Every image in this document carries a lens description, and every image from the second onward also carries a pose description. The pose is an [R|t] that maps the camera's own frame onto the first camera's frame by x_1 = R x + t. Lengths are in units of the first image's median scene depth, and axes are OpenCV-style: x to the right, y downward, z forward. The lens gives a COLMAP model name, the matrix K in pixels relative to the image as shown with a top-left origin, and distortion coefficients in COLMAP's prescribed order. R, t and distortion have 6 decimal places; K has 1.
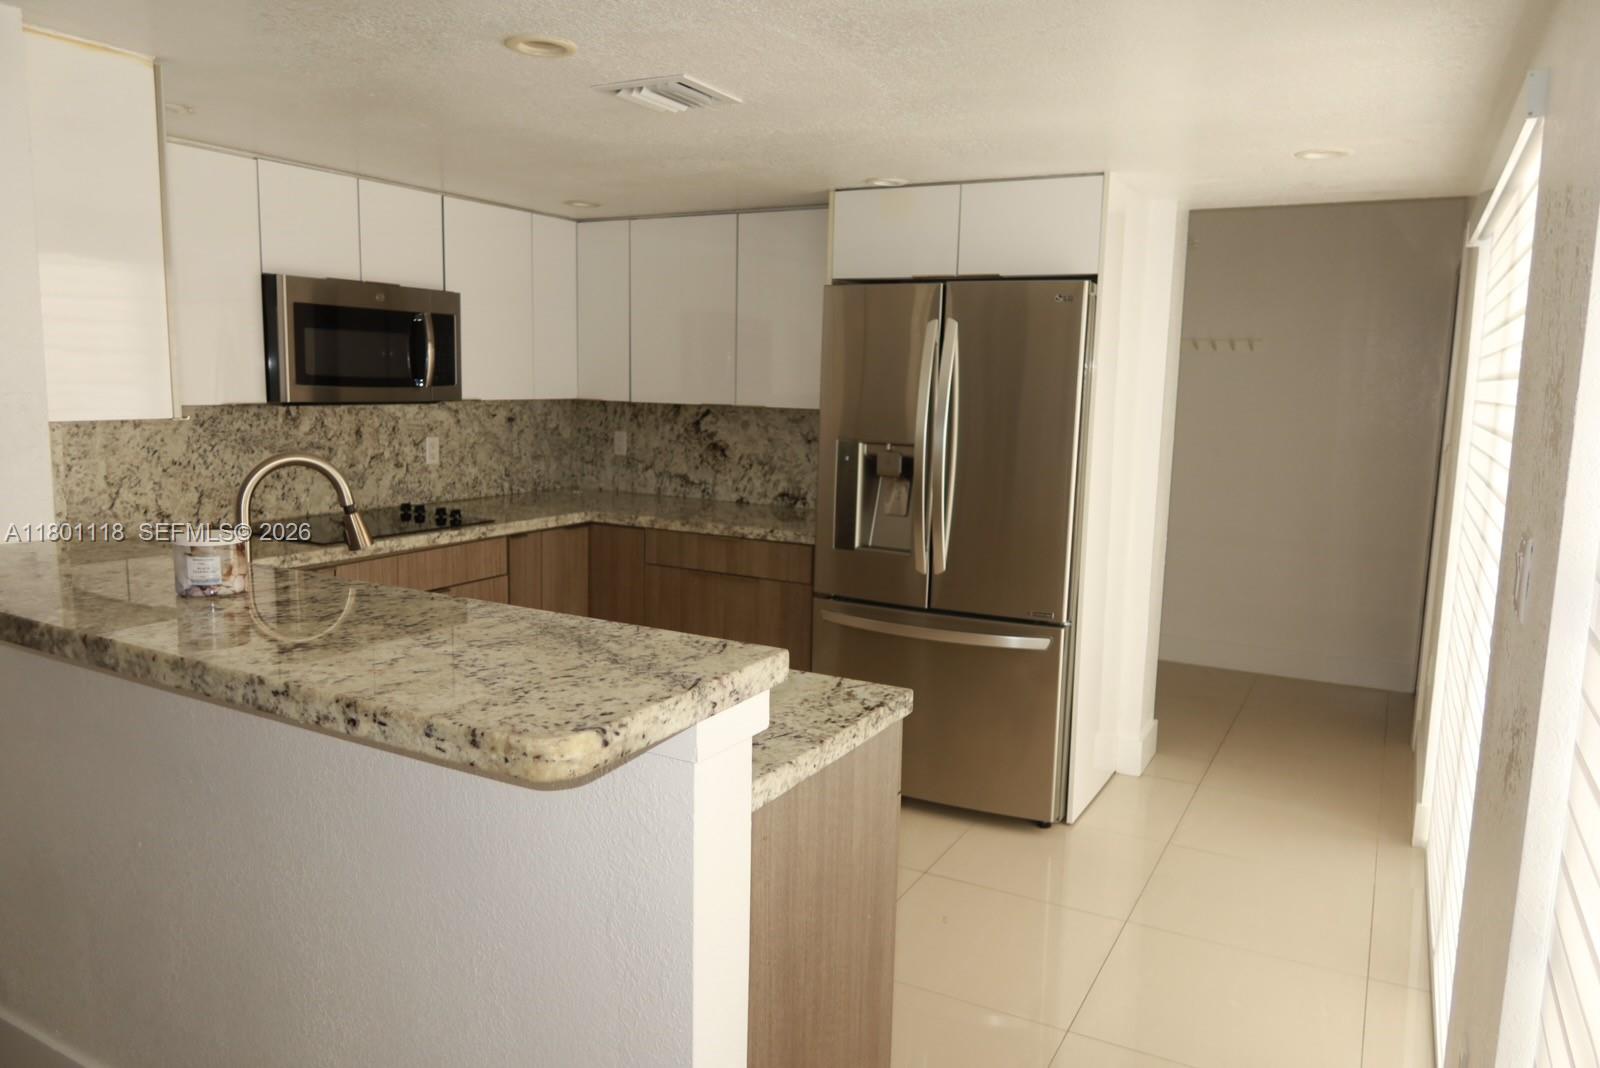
lens RADIAL K [[1119.2, 0, 800.0], [0, 1119.2, 533.3], [0, 0, 1]] dist [-0.000366, -0.001531]
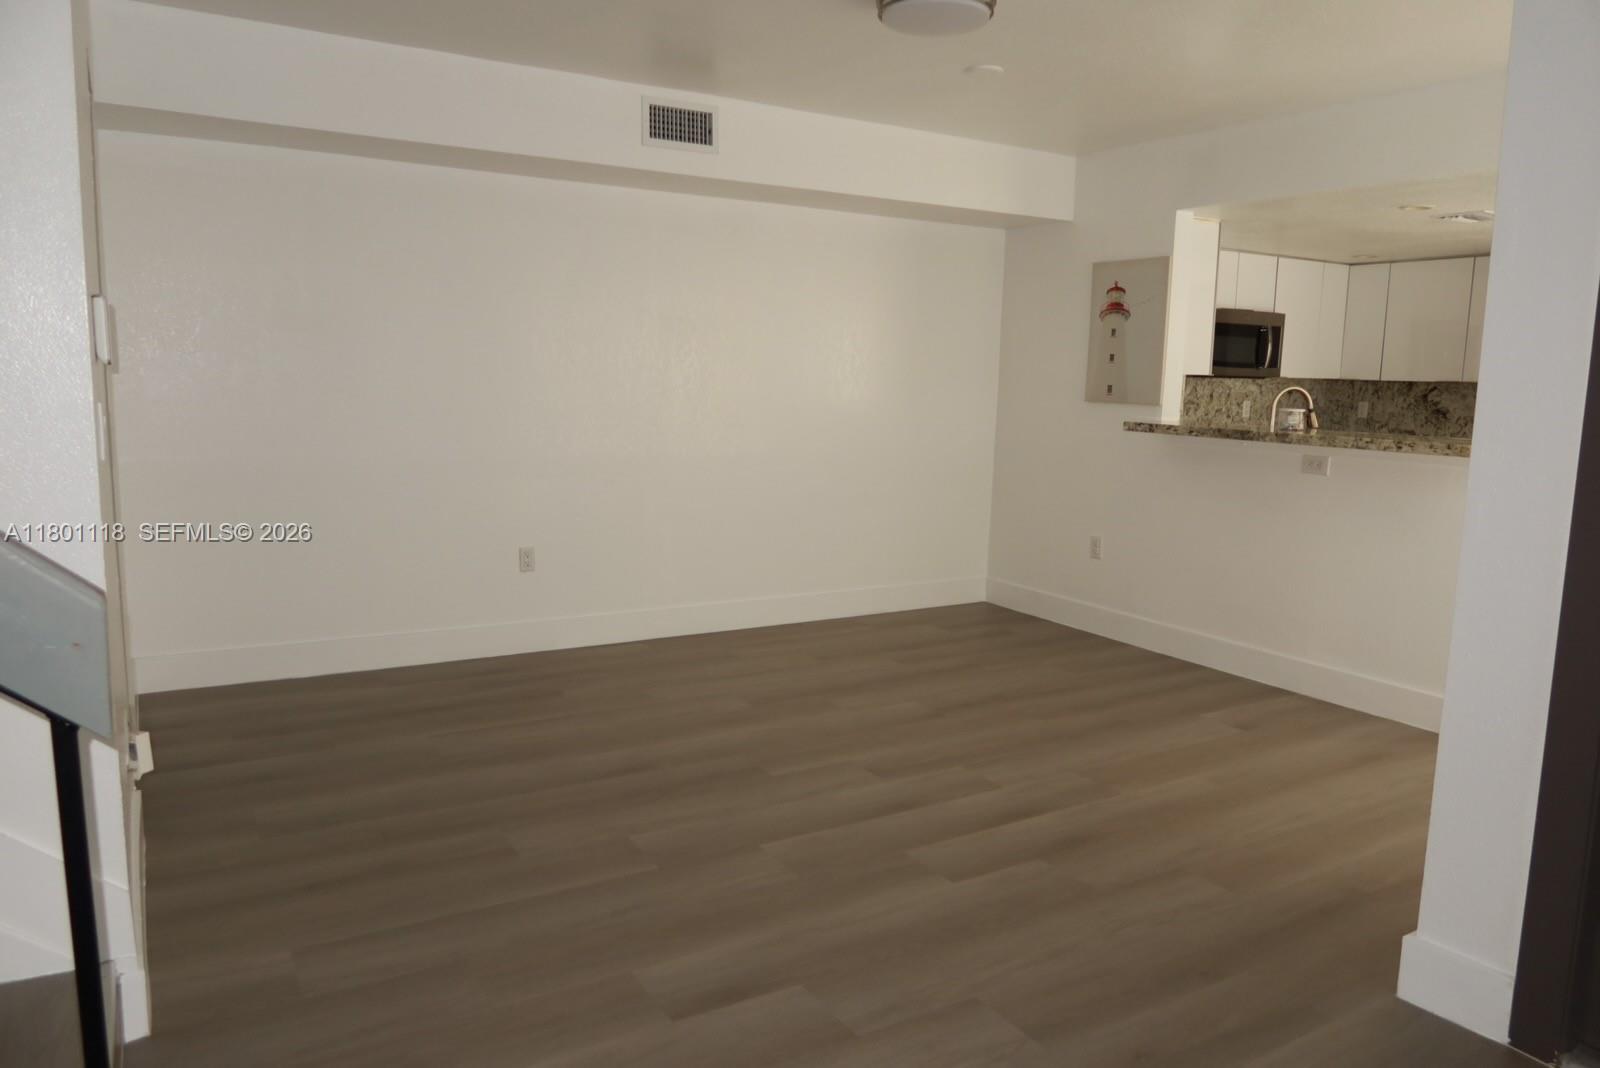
lens RADIAL K [[1119.2, 0, 802.2], [0, 1119.2, 533.3], [0, 0, 1]] dist [-0.000366, -0.001531]
pose [[0.868926, 0.068157, -0.490227, -0.074417], [-0.072084, 0.997339, 0.010892, 0.135163], [0.489665, 0.025873, 0.871527, -0.738521]]
